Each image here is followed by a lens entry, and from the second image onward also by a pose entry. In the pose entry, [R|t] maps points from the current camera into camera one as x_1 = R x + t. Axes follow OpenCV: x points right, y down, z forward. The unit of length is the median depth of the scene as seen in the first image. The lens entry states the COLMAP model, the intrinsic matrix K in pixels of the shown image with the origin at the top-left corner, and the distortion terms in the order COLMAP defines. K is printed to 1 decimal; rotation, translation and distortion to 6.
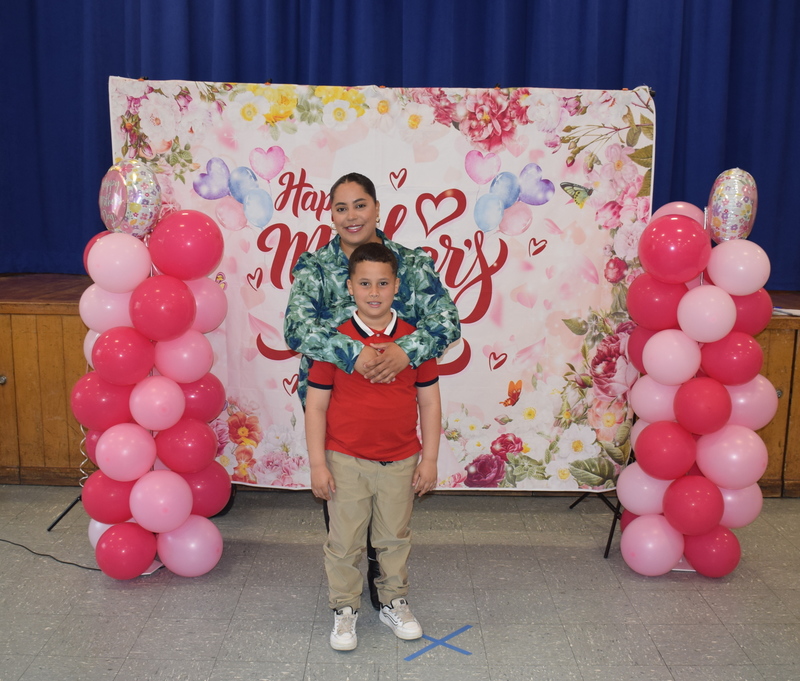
lens RADIAL K [[938.6, 0, 401.1], [0, 938.6, 348.7], [0, 0, 1]] dist [-0.148493, 0.063970]
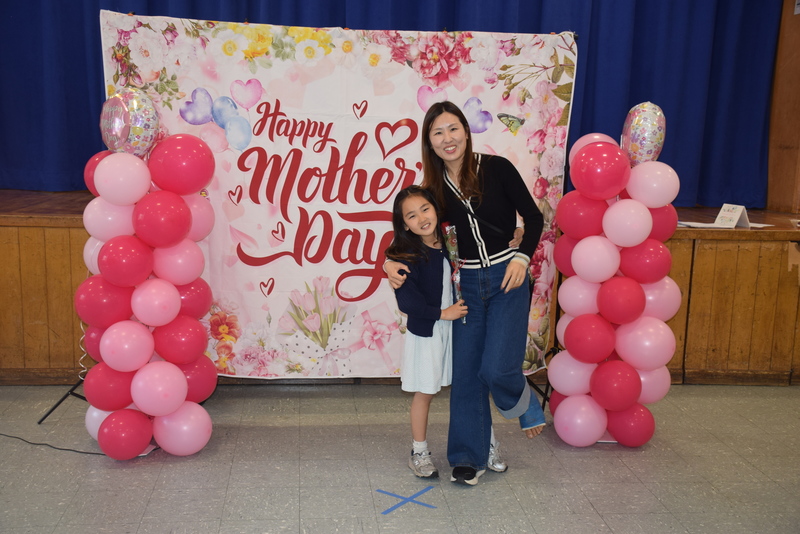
lens RADIAL K [[901.7, 0, 400.0], [0, 901.7, 267.0], [0, 0, 1]] dist [-0.002775, 0.047428]
pose [[0.994551, -0.005176, 0.104121, -0.072046], [0.005200, 0.999986, 0.000040, 0.014775], [-0.104119, 0.000501, 0.994565, -0.123311]]
